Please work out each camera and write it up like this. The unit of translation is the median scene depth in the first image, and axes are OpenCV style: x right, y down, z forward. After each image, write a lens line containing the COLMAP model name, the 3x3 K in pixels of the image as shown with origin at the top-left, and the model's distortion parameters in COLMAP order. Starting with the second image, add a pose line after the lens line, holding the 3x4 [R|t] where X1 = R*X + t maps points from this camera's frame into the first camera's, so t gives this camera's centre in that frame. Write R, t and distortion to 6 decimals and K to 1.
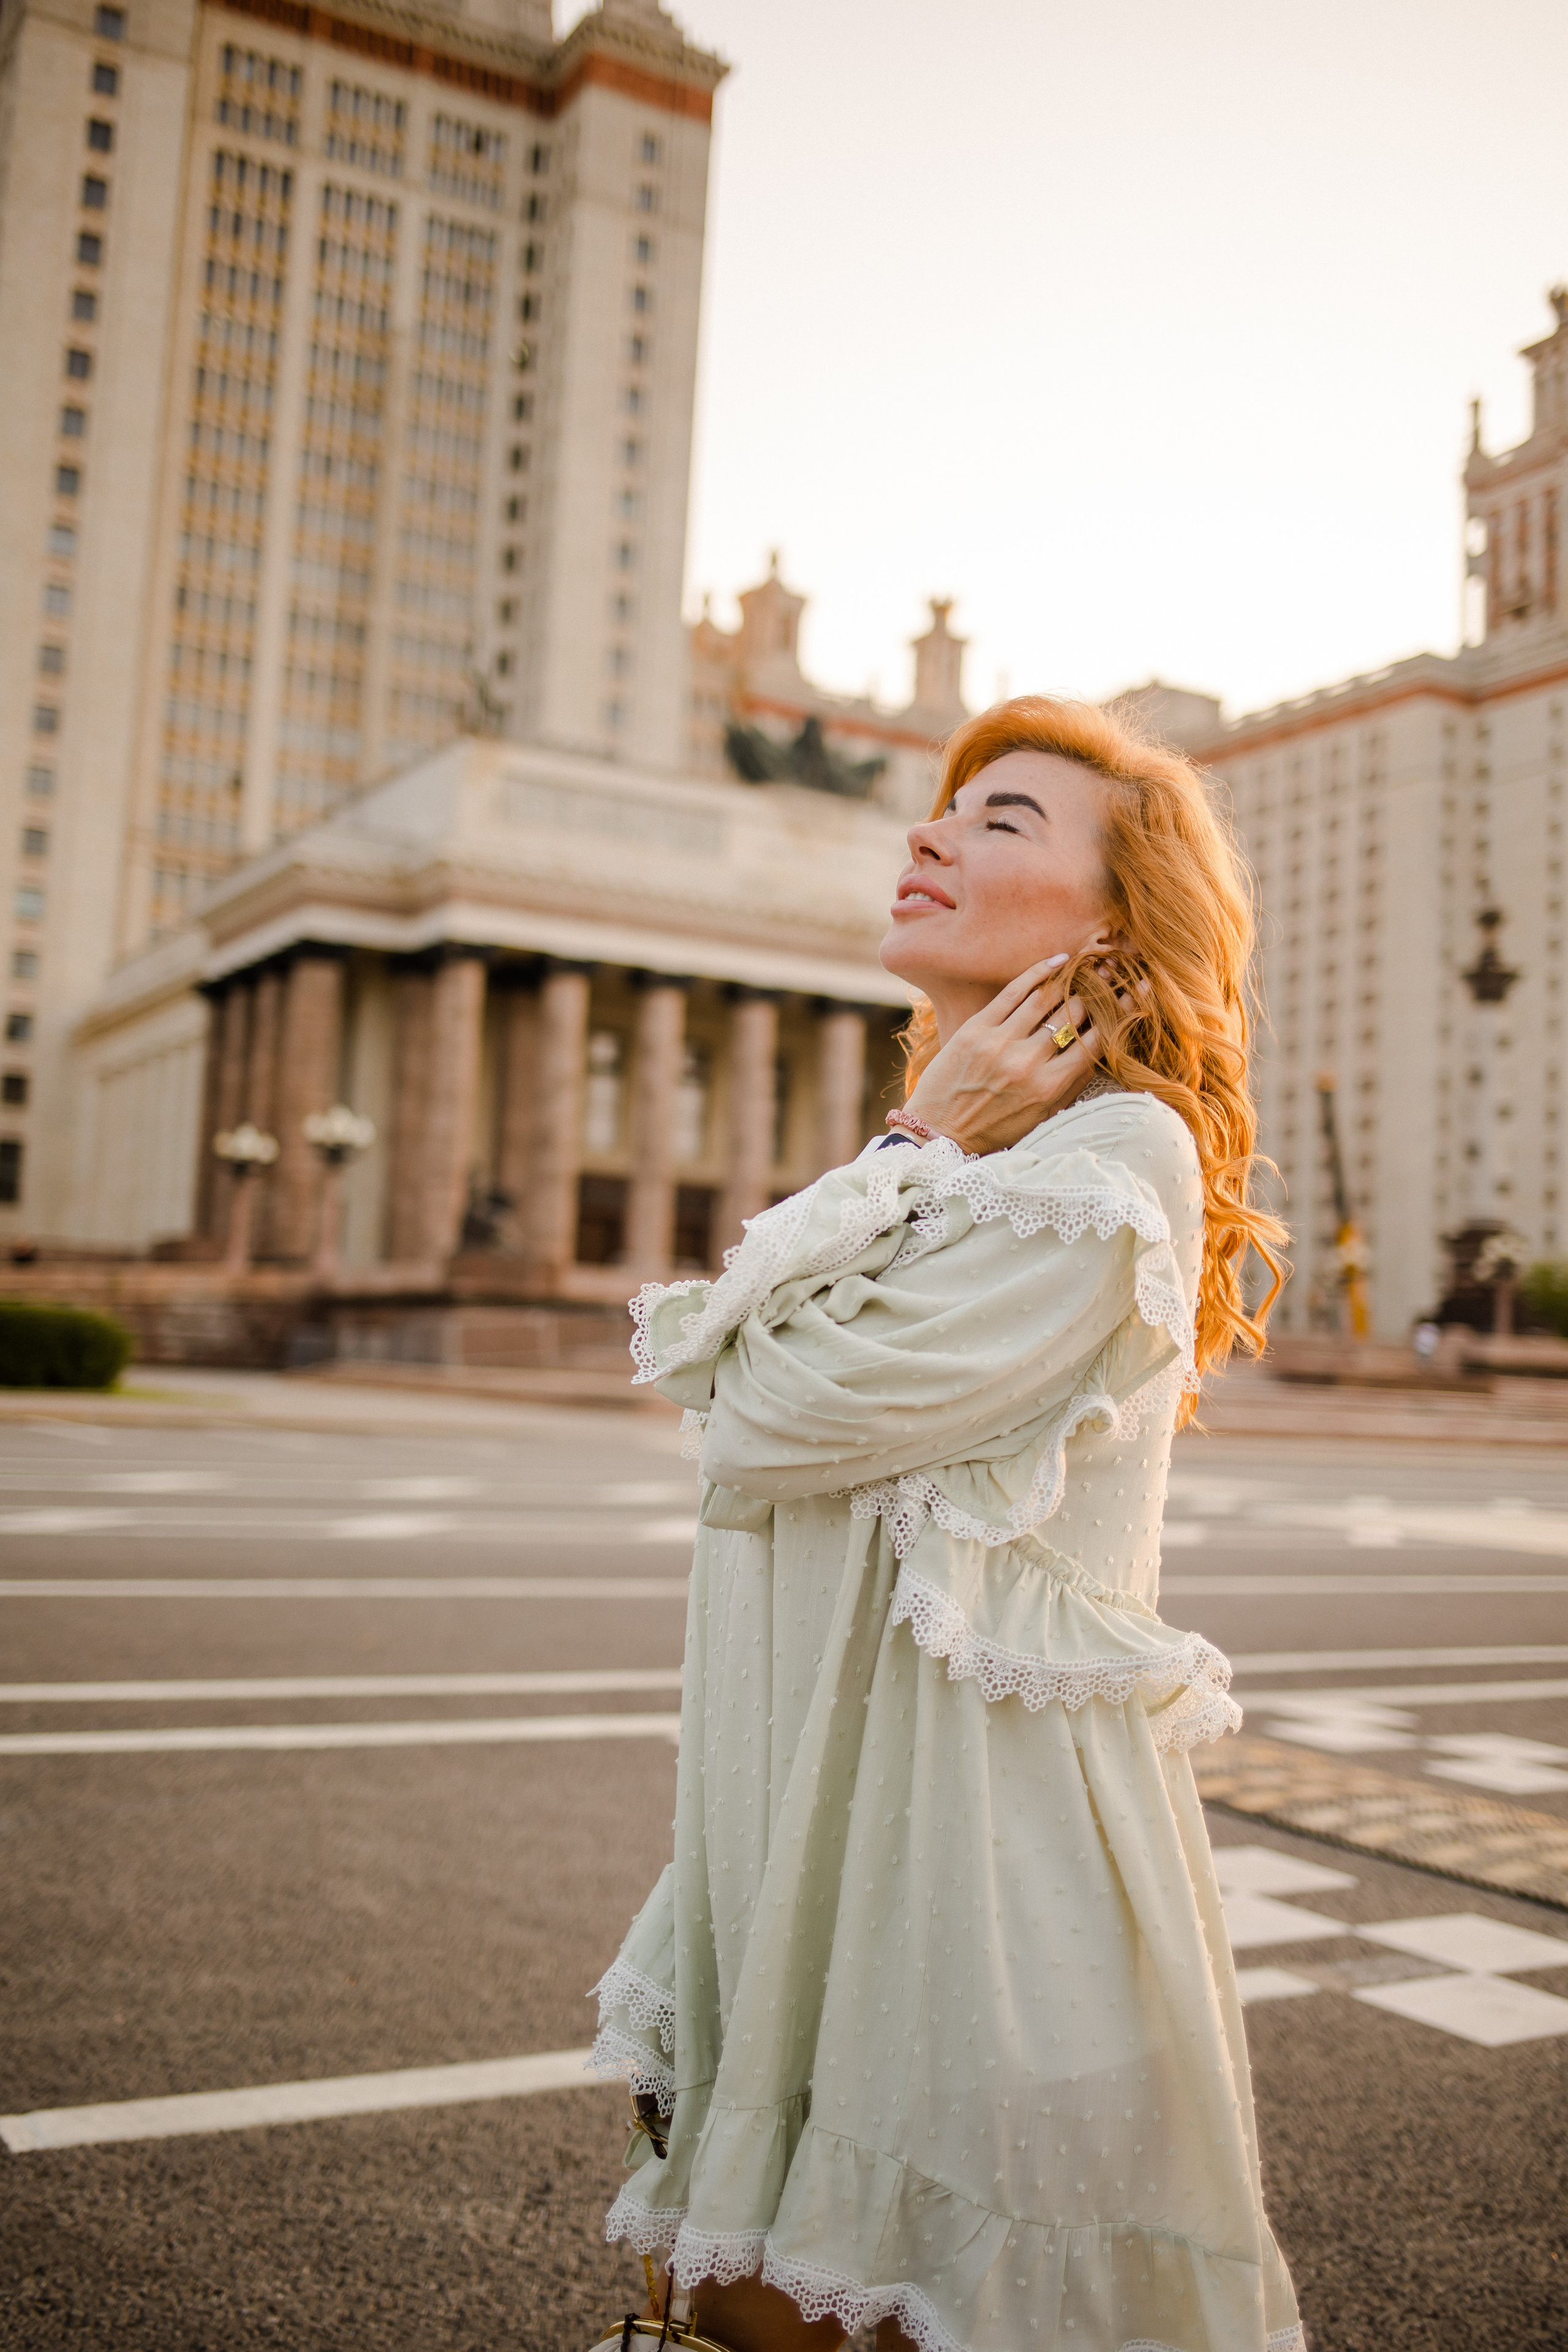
lens RADIAL K [[2275.4, 0, 786.9], [0, 2275.4, 1176.7], [0, 0, 1]] dist [-0.050878, 0.000000]
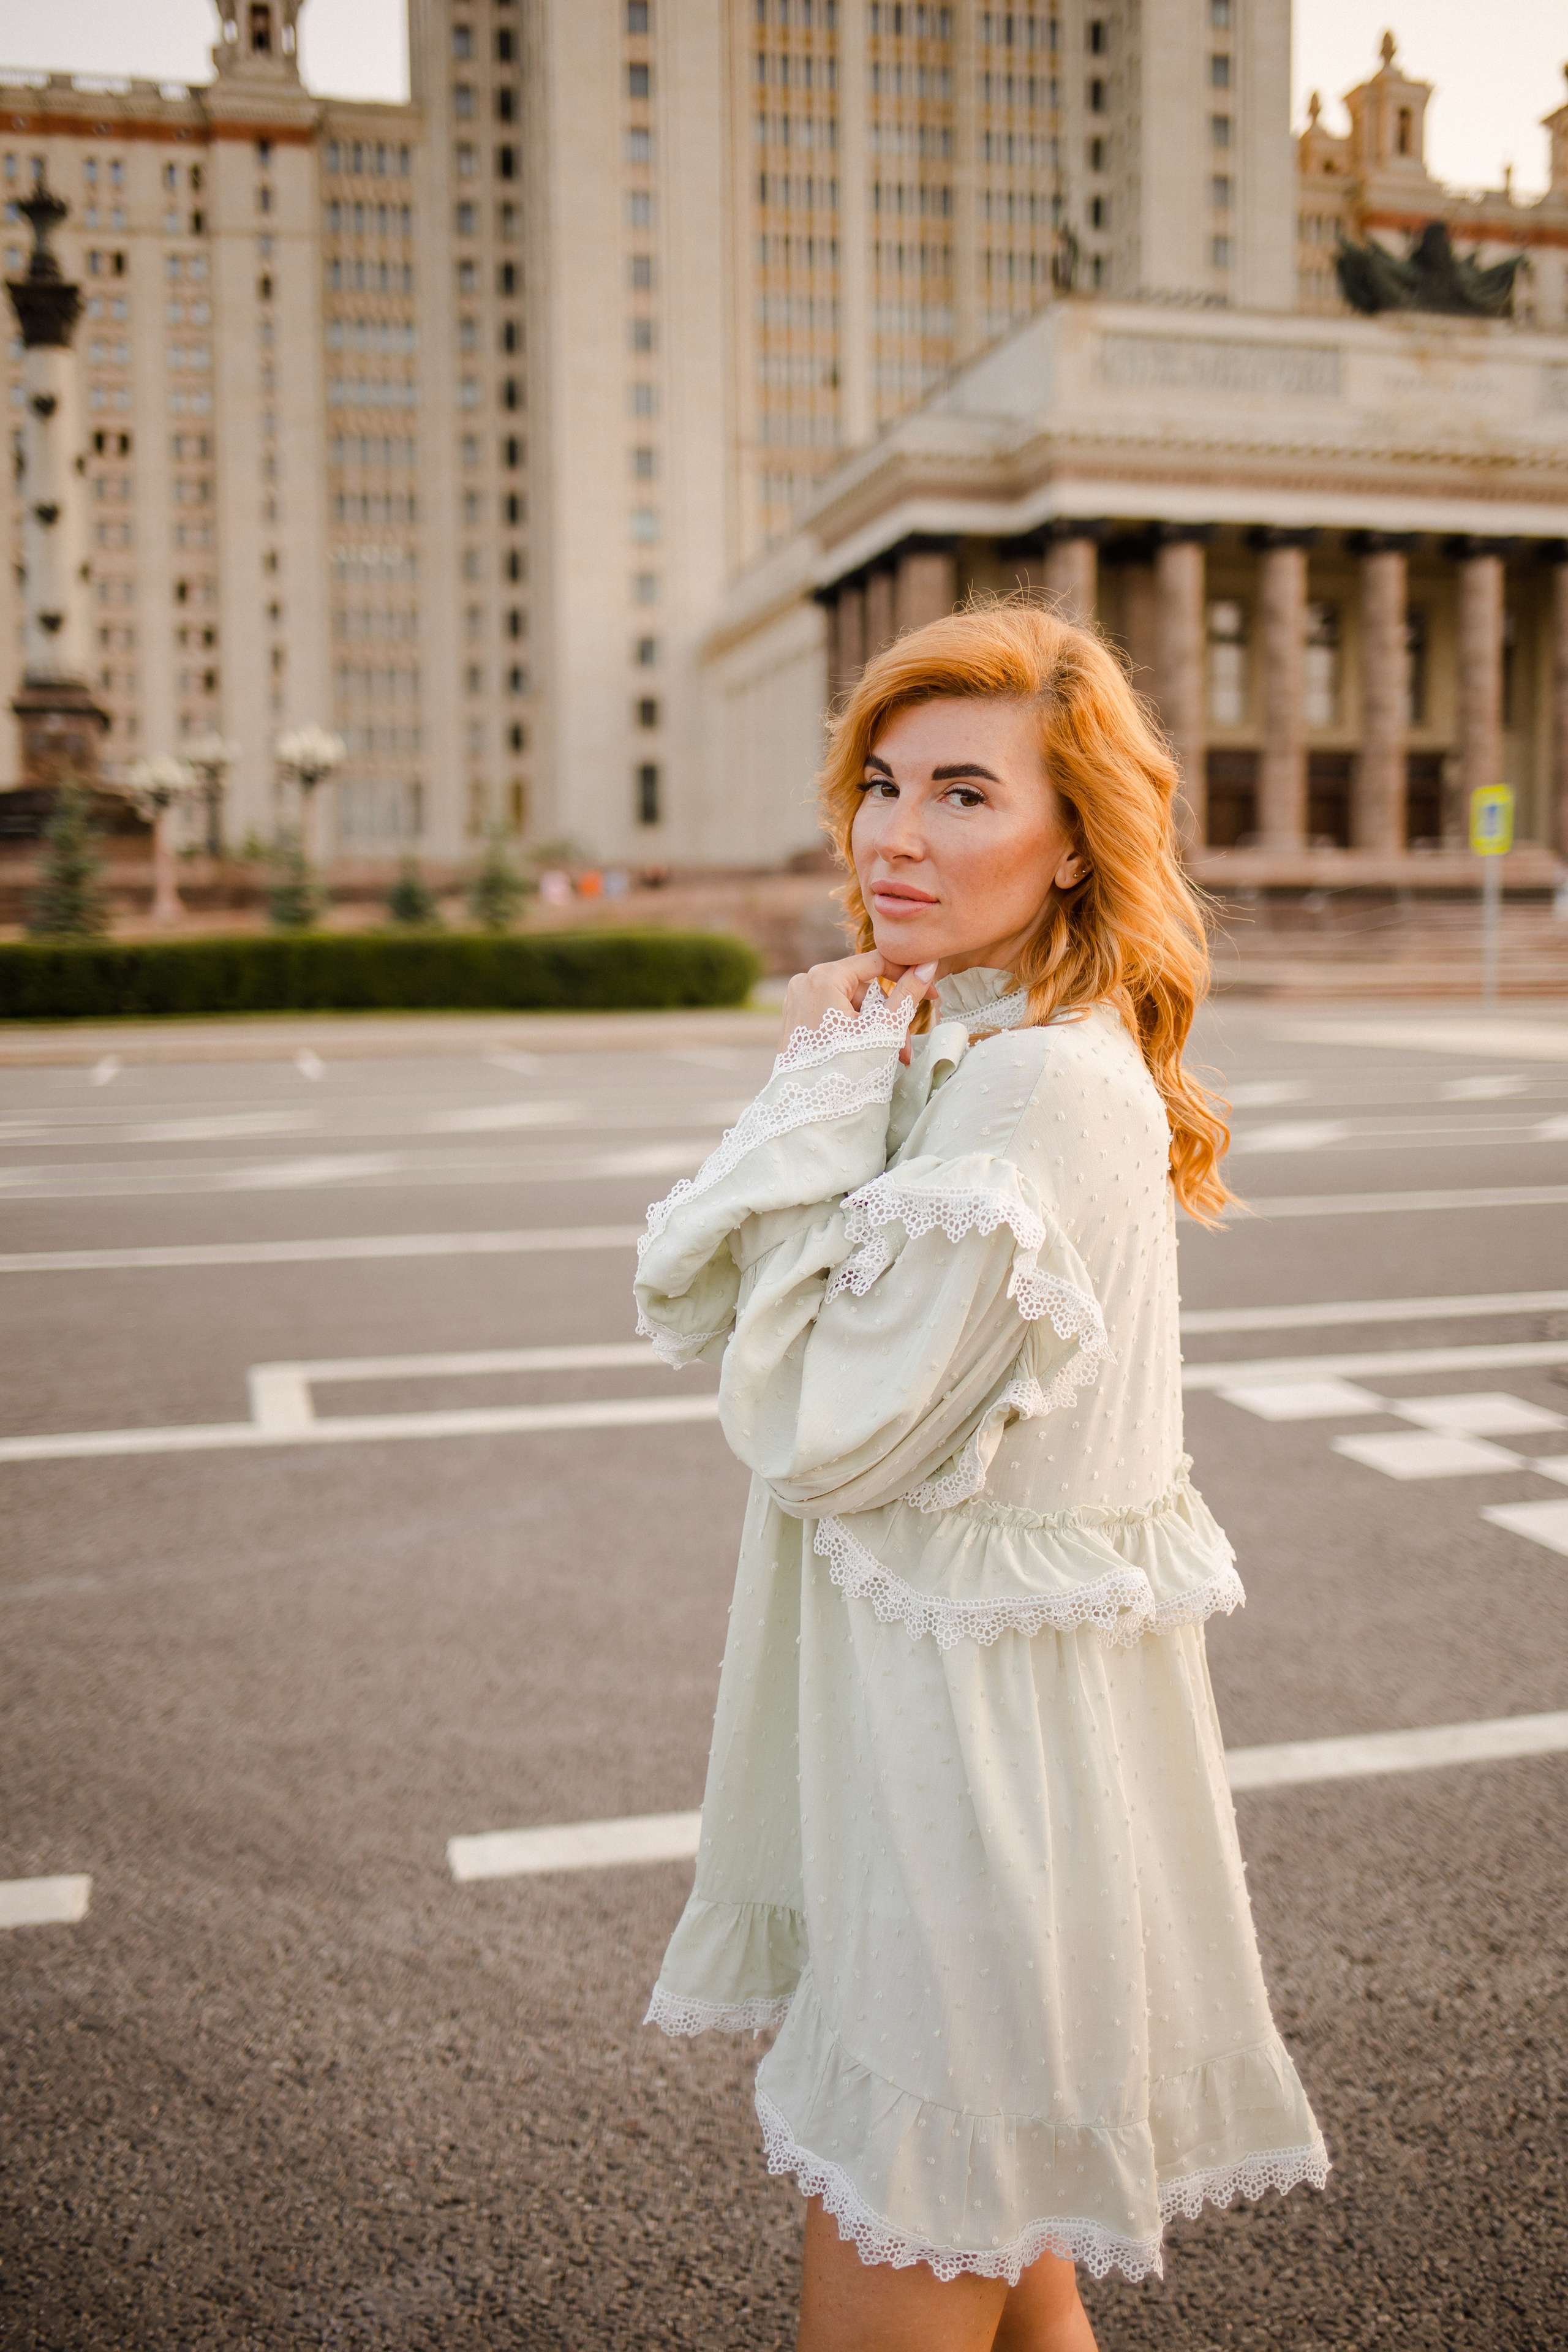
lens RADIAL K [[2275.4, 0, 783.1], [0, 2275.4, 1196.1], [0, 0, 1]] dist [-0.050878, 0.000000]
pose [[0.958560, -0.030969, -0.283202, 0.002351], [0.083996, 0.980607, 0.177072, -0.001070], [0.272227, -0.193522, 0.942572, 0.002553]]
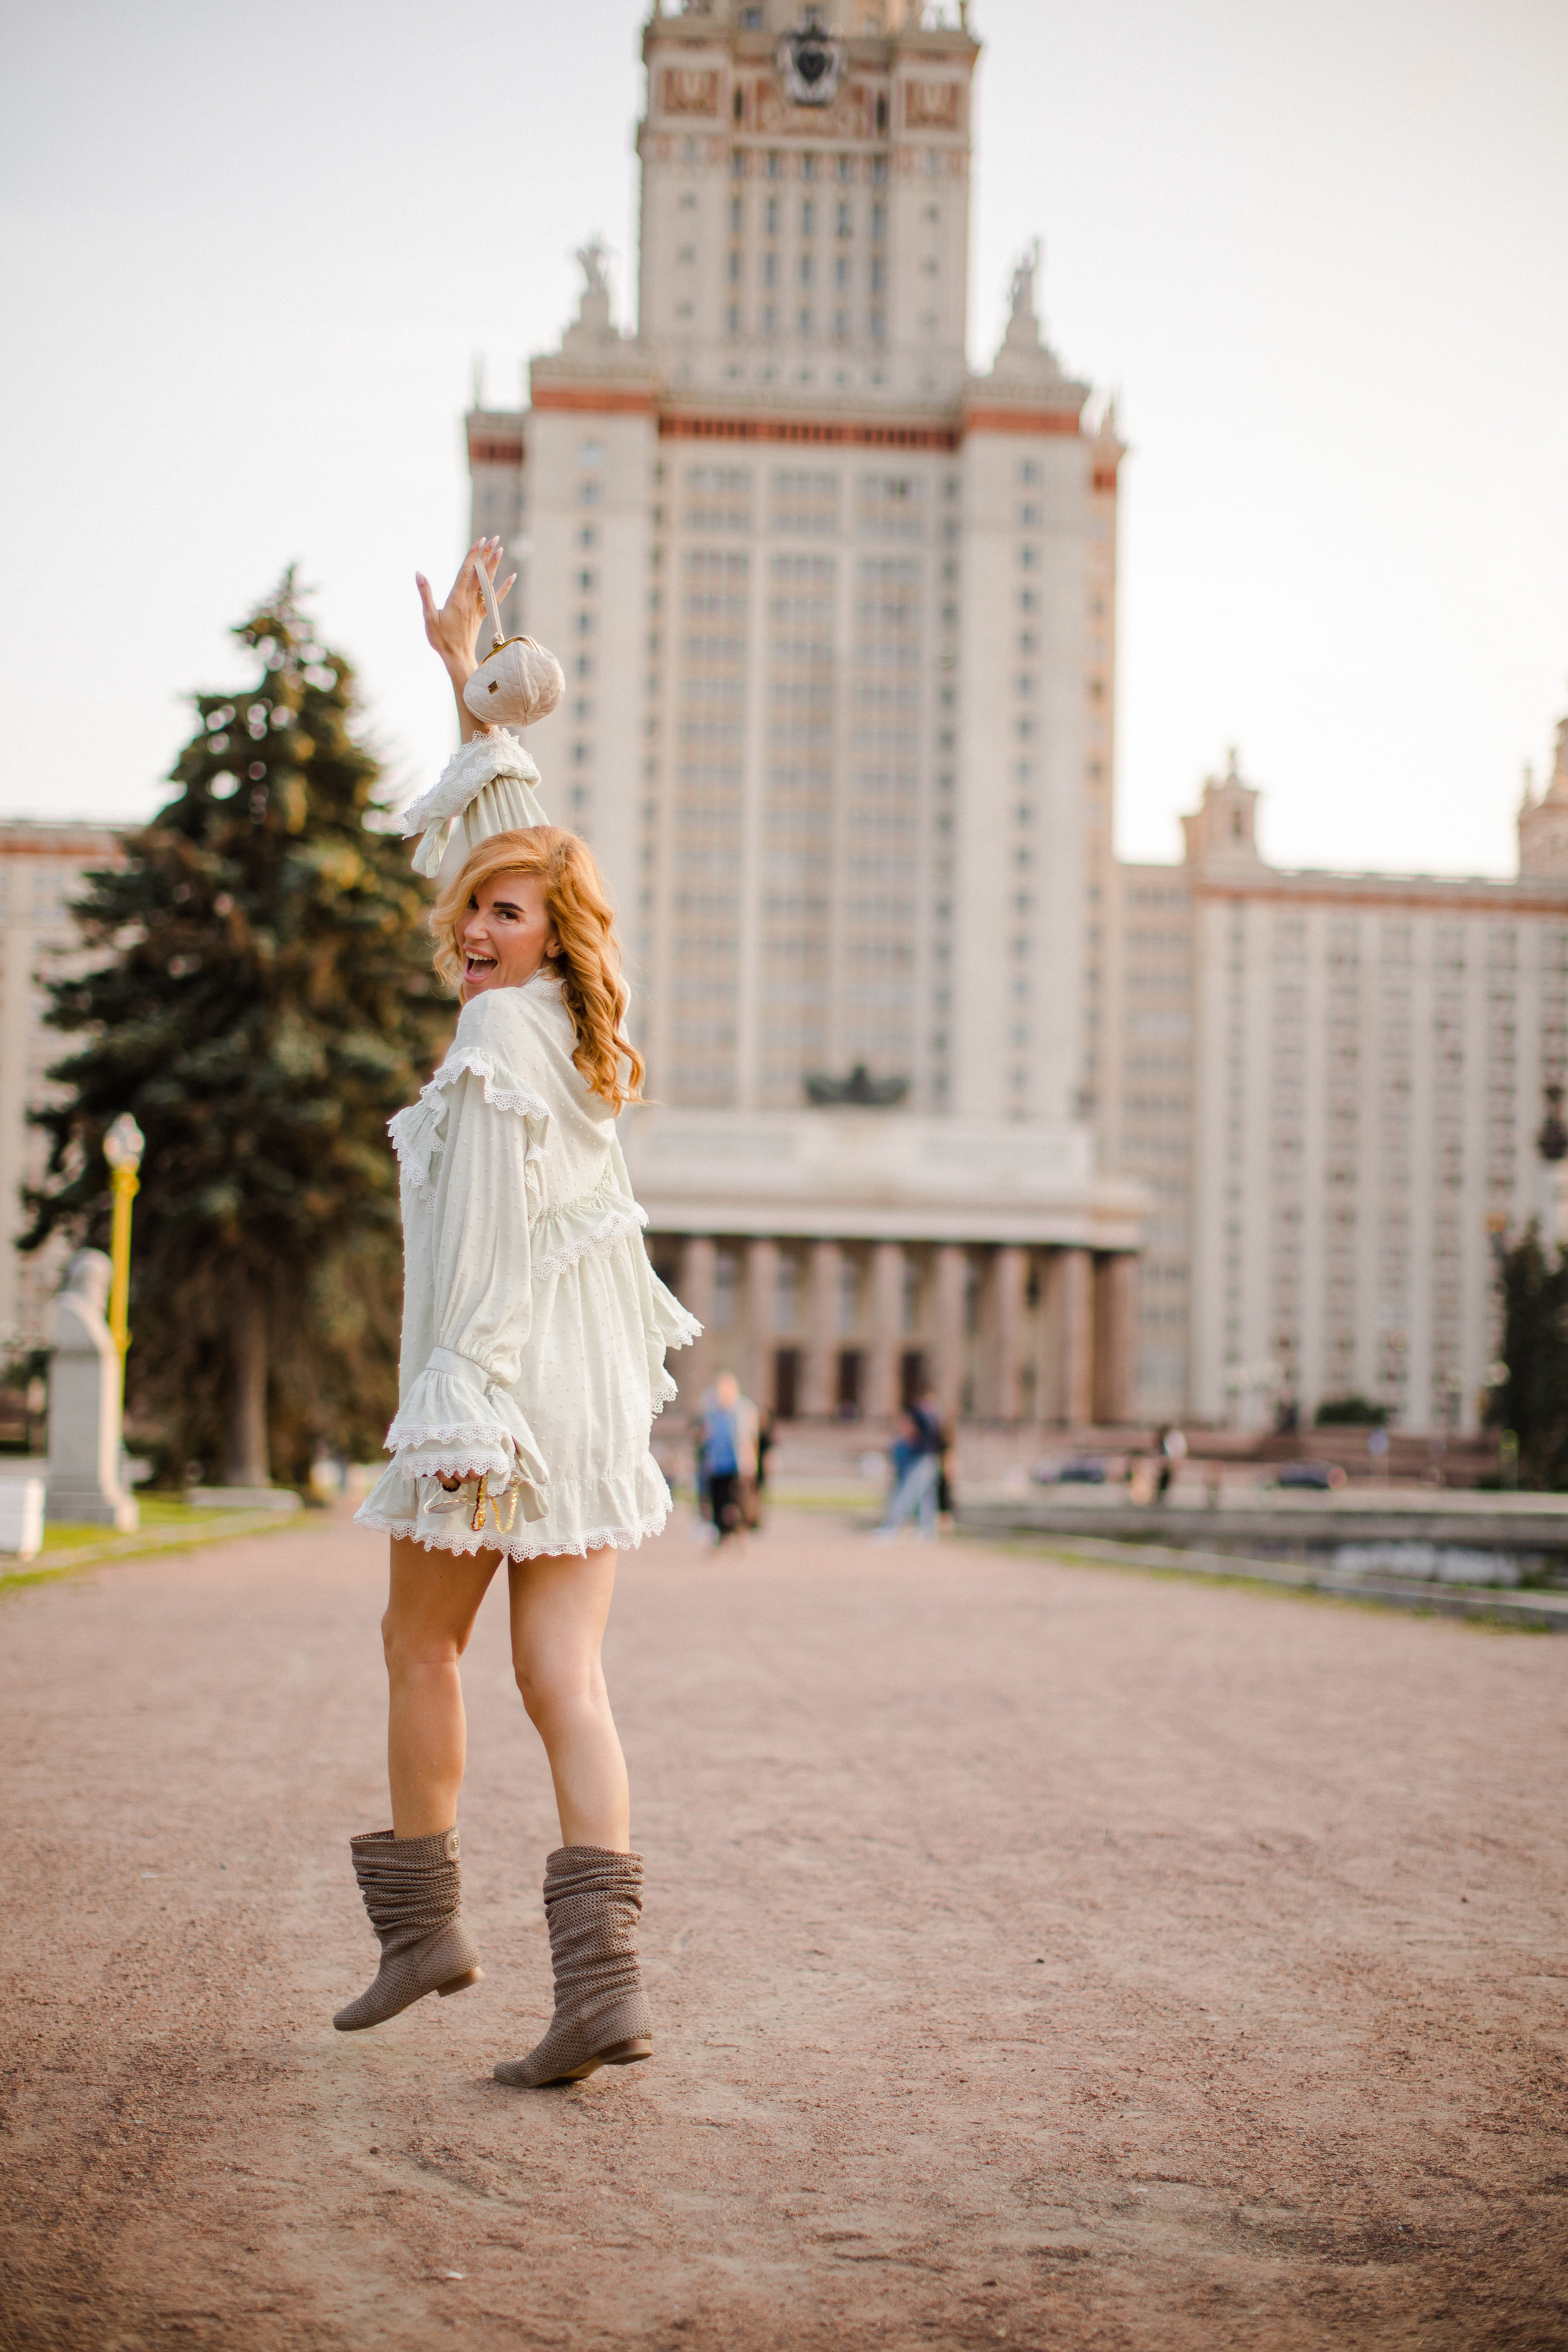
lens RADIAL K [[3550.2, 0, 790.7], [0, 3550.2, 1156.3], [0, 0, 1]] dist [-0.089106, 0.000000]
pose [[0.896369, -0.068751, -0.437945, 0.714323], [0.058739, 0.997610, -0.036386, -0.030404], [0.439400, 0.006890, 0.898265, -0.864483]]
